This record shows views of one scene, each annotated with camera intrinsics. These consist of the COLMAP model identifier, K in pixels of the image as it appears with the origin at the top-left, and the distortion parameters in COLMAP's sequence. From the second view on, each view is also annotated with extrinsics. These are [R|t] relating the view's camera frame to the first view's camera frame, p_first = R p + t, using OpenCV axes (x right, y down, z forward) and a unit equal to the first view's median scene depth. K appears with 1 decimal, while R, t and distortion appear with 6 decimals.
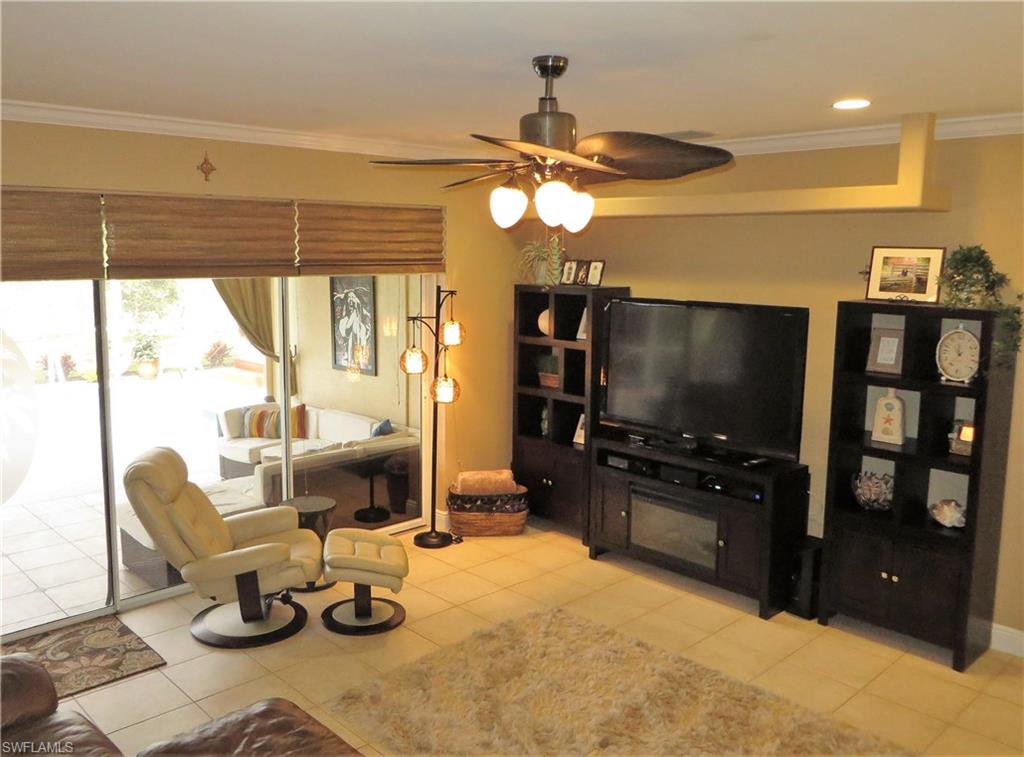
lens RADIAL K [[871.6, 0, 479.5], [0, 871.6, 373.5], [0, 0, 1]] dist [0.000154, 0.000617]
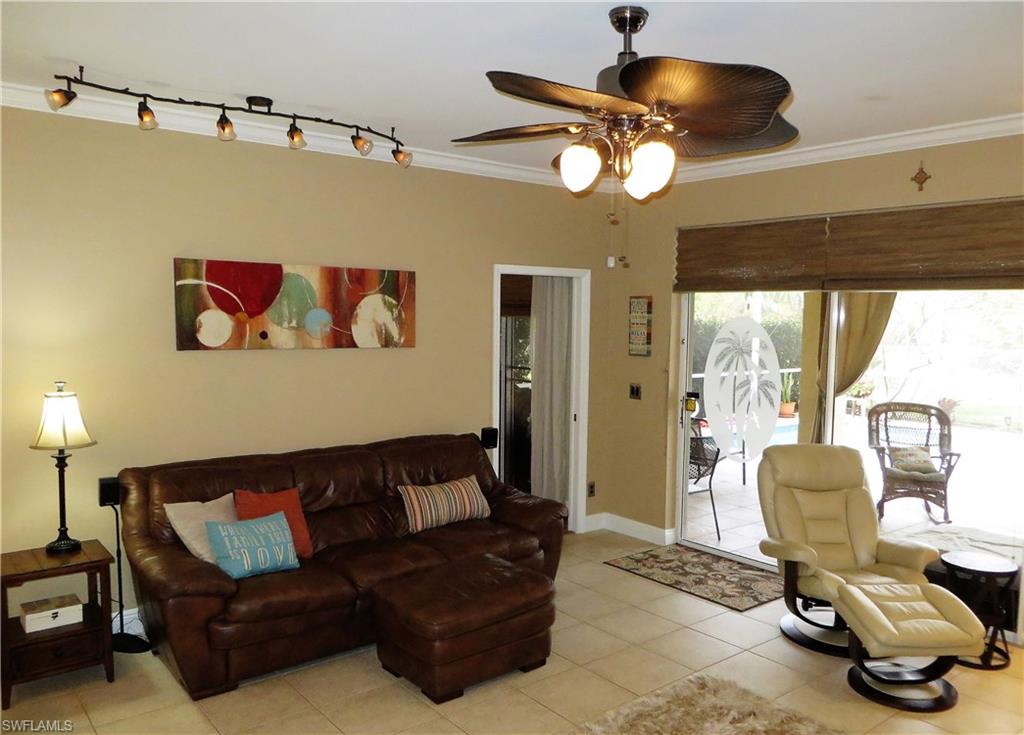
lens RADIAL K [[768.0, 0, 512.0], [0, 768.0, 367.5], [0, 0, 1]] dist [-0.003285, -0.000109]
pose [[-0.064020, 0.060761, -0.996097, 0.648096], [-0.161490, 0.984359, 0.070424, -0.011939], [0.984796, 0.165368, -0.053206, 0.679506]]
